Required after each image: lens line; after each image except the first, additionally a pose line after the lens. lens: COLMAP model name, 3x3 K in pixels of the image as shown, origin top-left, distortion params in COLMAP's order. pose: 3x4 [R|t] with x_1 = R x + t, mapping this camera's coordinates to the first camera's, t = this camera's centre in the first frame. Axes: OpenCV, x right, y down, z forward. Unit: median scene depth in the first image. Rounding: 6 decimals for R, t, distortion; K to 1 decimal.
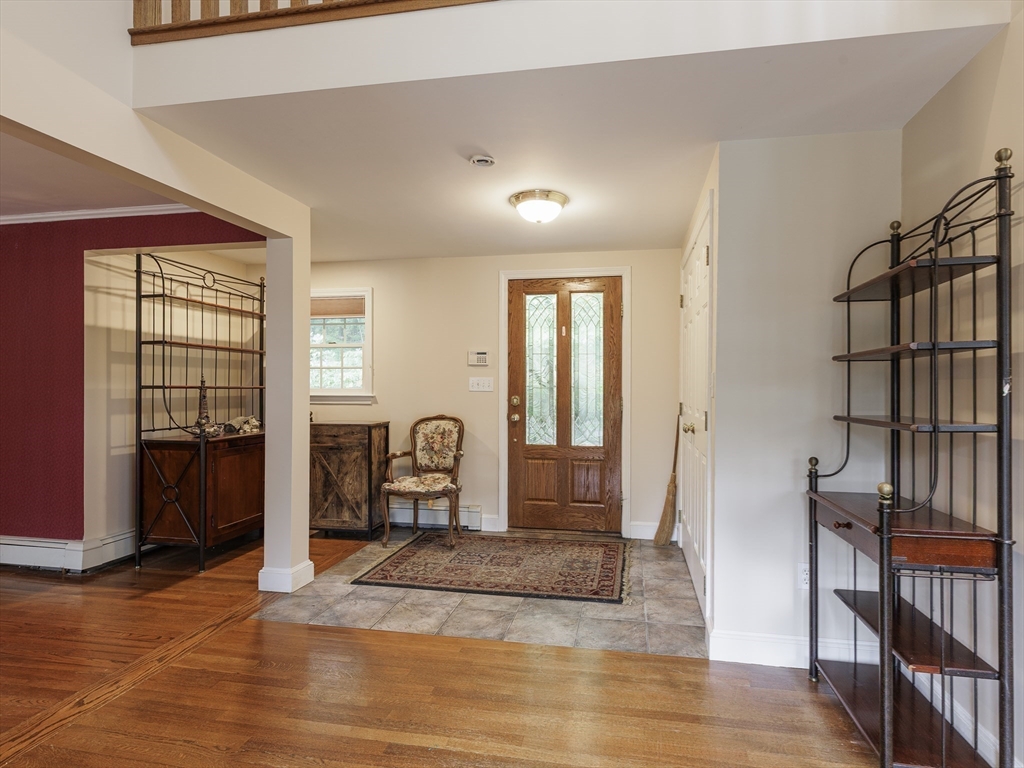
lens RADIAL K [[529.1, 0, 512.0], [0, 529.1, 384.0], [0, 0, 1]] dist [0.001090, 0.000467]
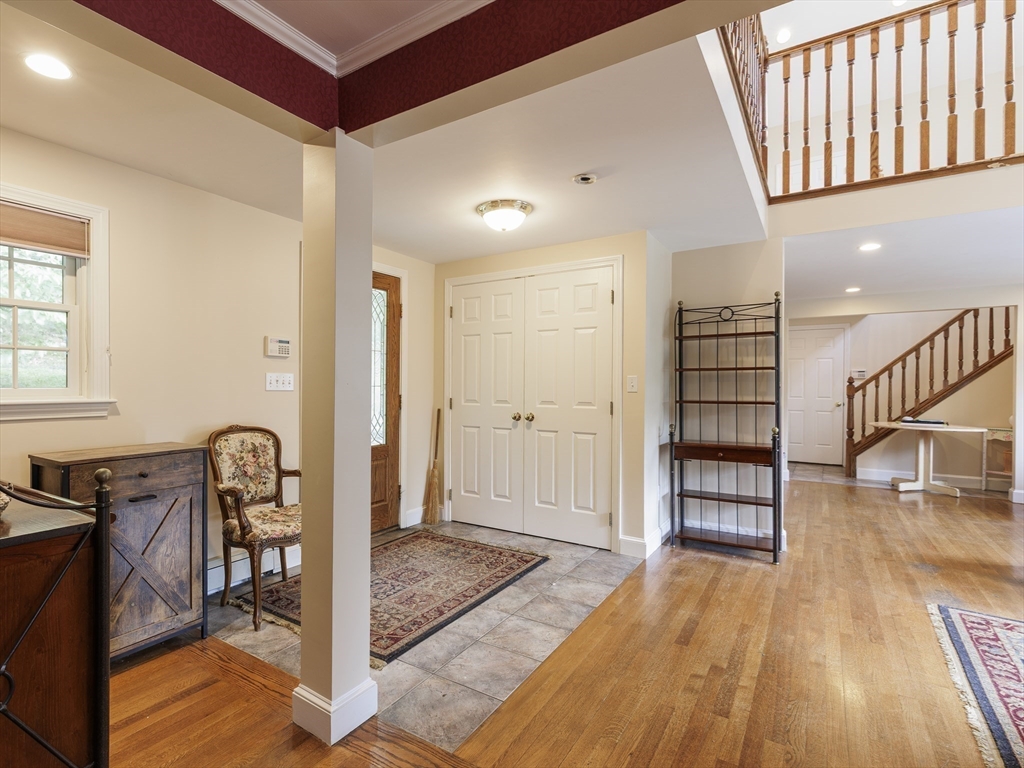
lens RADIAL K [[516.5, 0, 467.5], [0, 516.5, 386.3], [0, 0, 1]] dist [0.000671, 0.000537]
pose [[0.405657, -0.005369, 0.914010, -0.878250], [-0.005253, 0.999953, 0.008205, -0.000445], [-0.914010, -0.008130, 0.405610, 0.614770]]
